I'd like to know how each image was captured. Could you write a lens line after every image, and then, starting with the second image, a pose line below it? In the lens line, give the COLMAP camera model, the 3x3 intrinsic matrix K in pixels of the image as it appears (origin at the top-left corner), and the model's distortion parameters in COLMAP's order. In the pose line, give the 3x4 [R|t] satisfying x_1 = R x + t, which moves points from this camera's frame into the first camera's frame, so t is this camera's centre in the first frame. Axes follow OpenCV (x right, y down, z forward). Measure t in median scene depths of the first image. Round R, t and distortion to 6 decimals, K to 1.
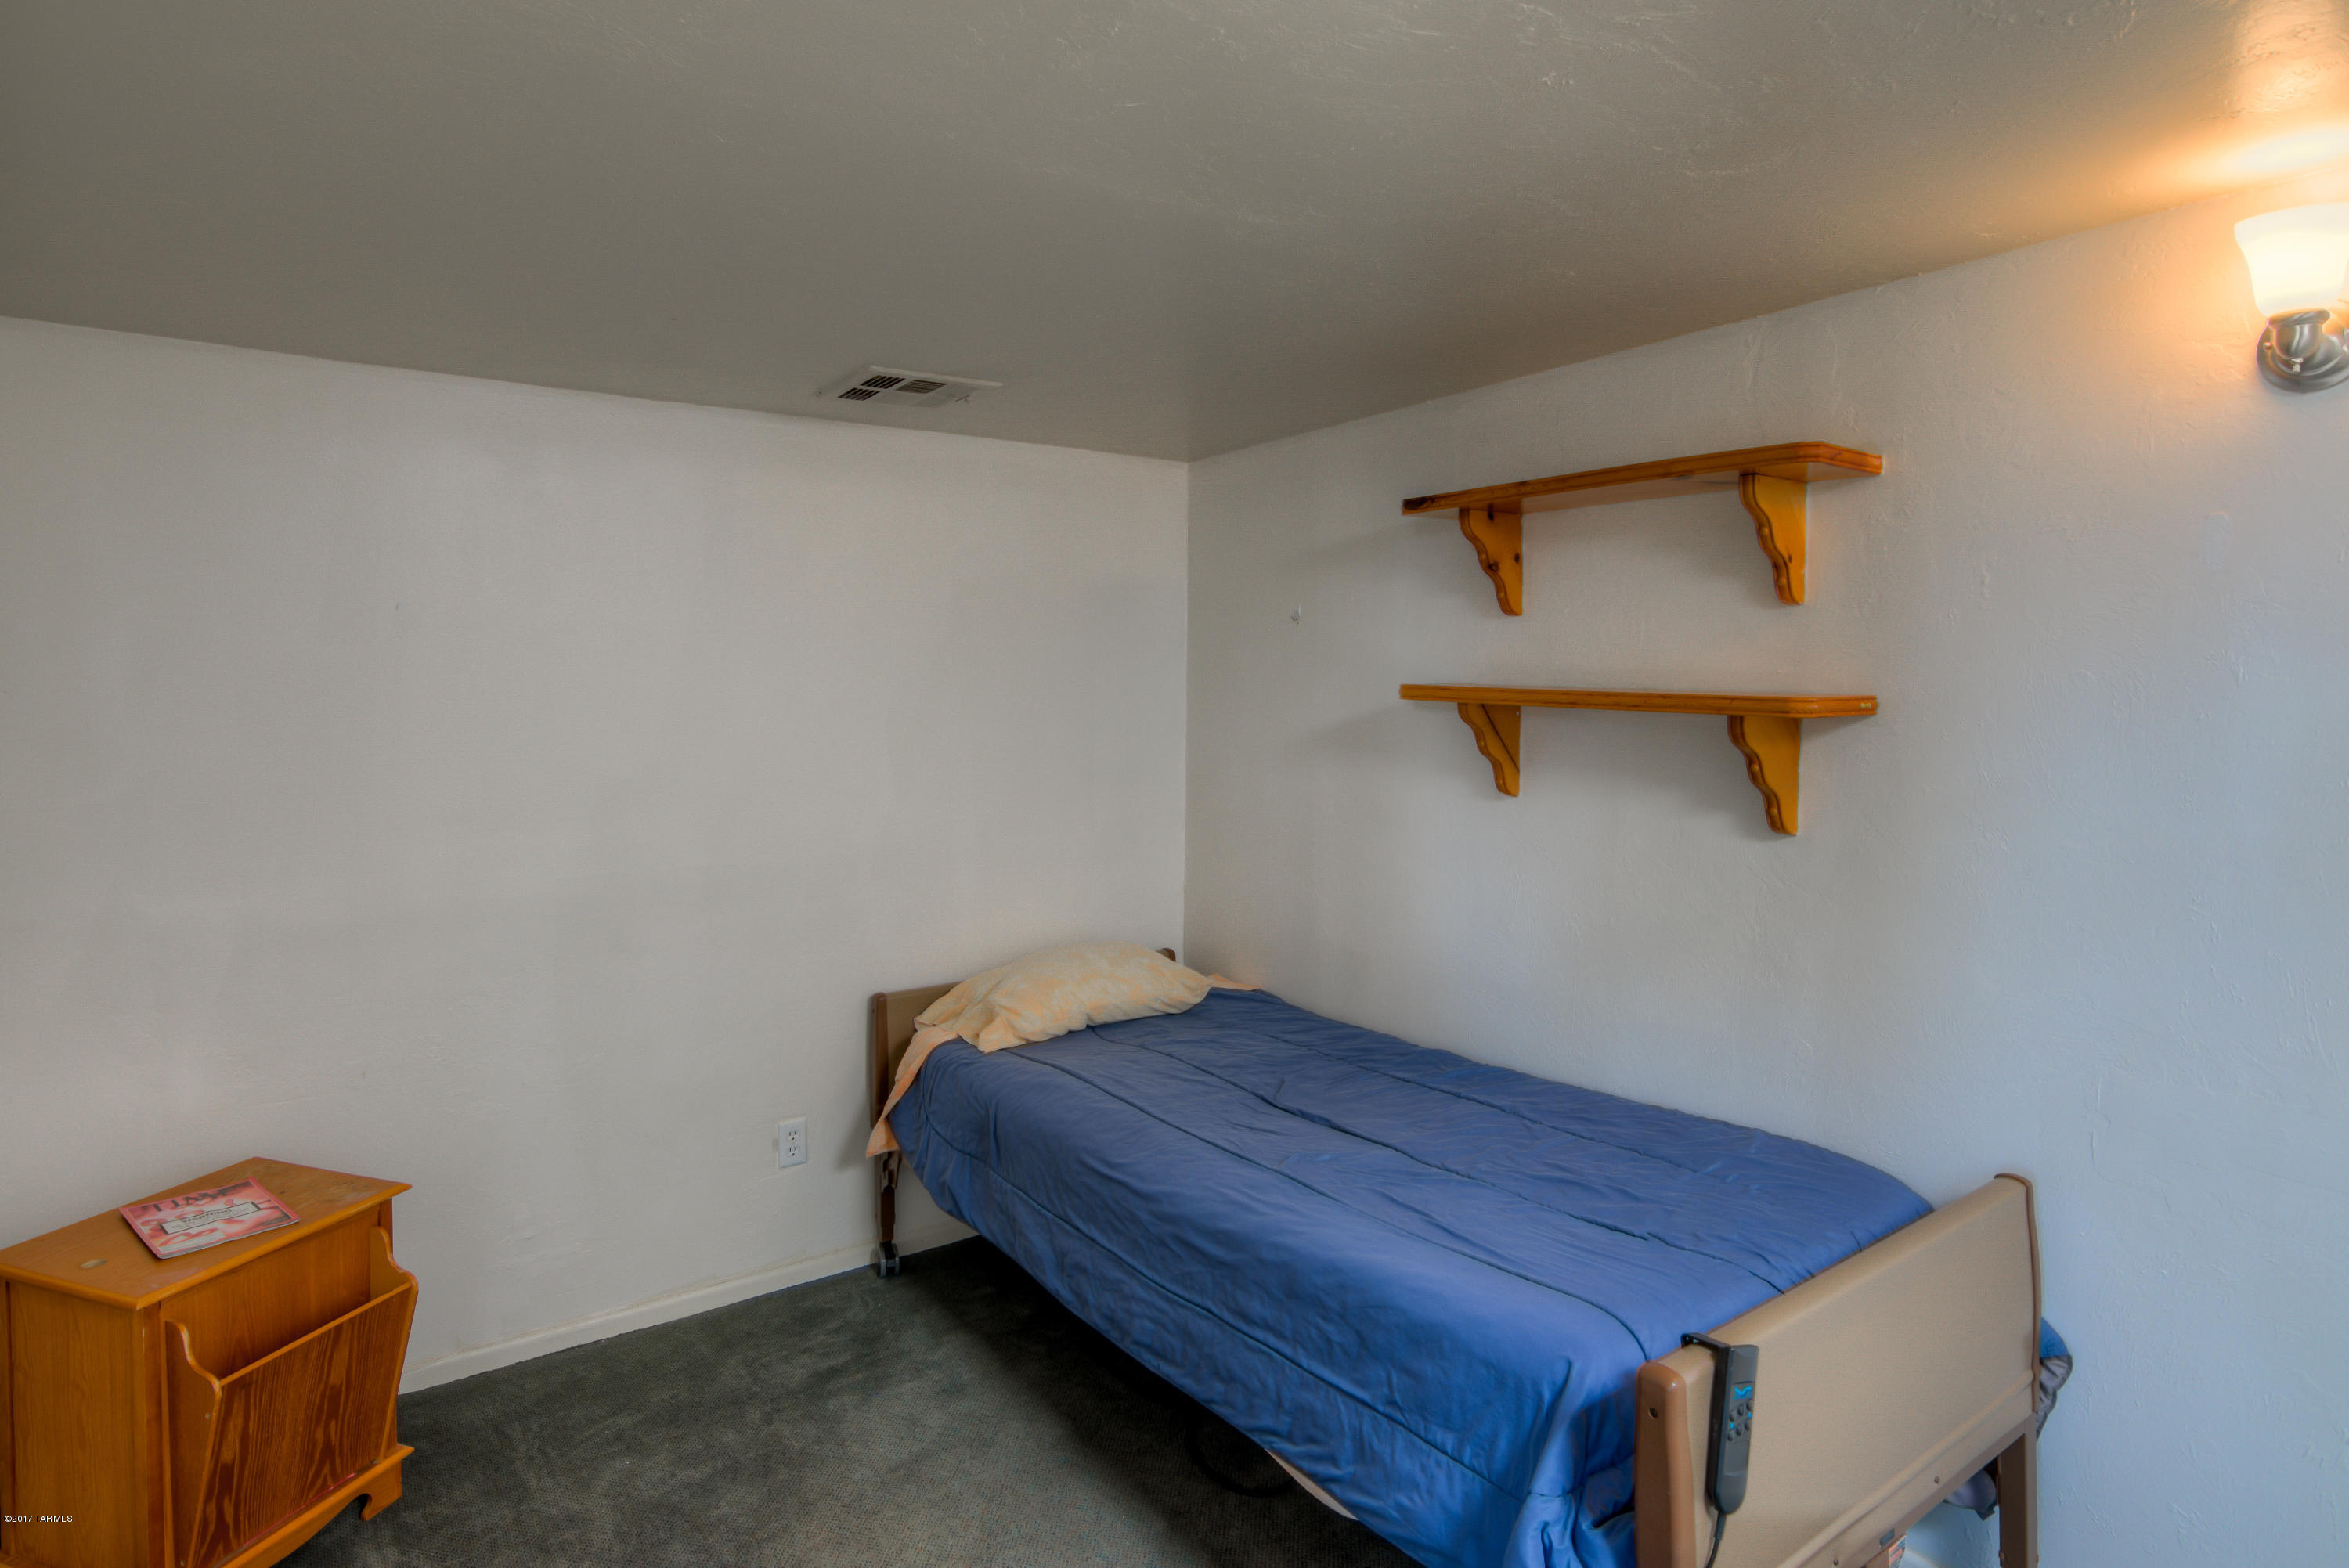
lens RADIAL K [[1202.4, 0, 1176.9], [0, 1202.4, 701.1], [0, 0, 1]] dist [-0.019604, -0.002619]
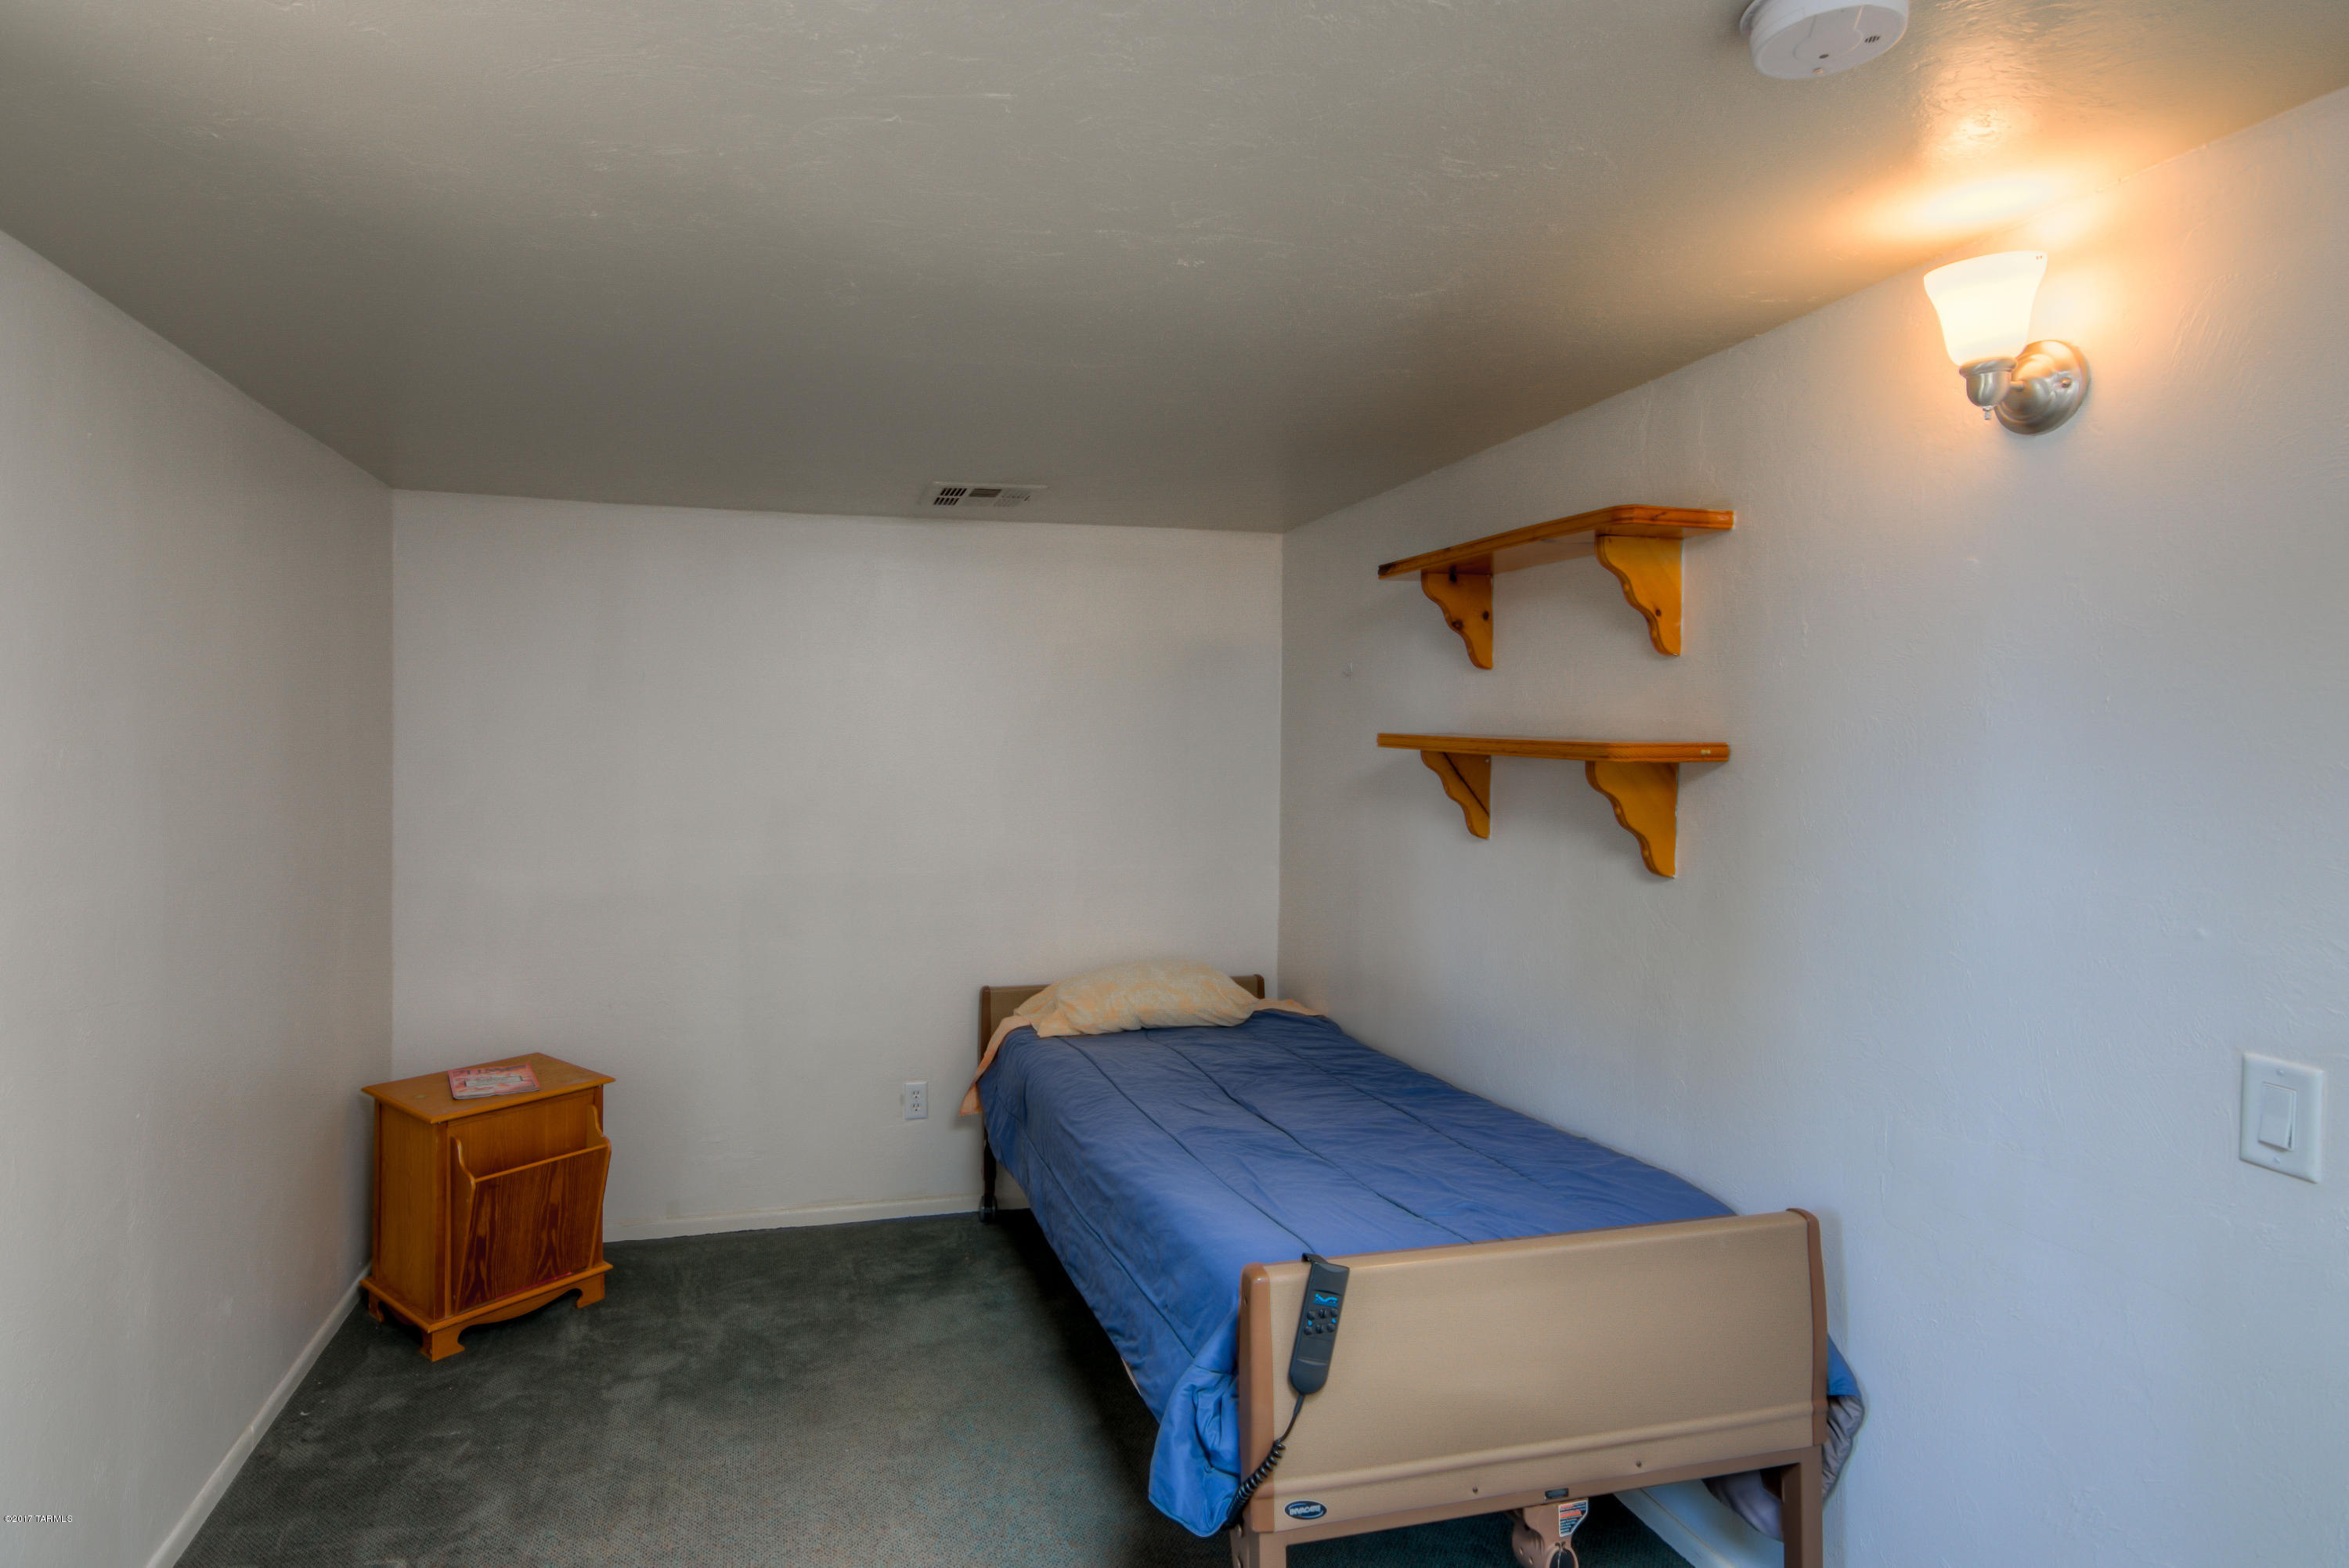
lens RADIAL K [[1260.2, 0, 1171.0], [0, 1260.2, 743.9], [0, 0, 1]] dist [-0.029005, 0.000273]
pose [[0.937181, 0.008218, -0.348747, 0.488919], [-0.013944, 0.999806, -0.013911, 0.017078], [0.348565, 0.017900, 0.937114, -0.175580]]
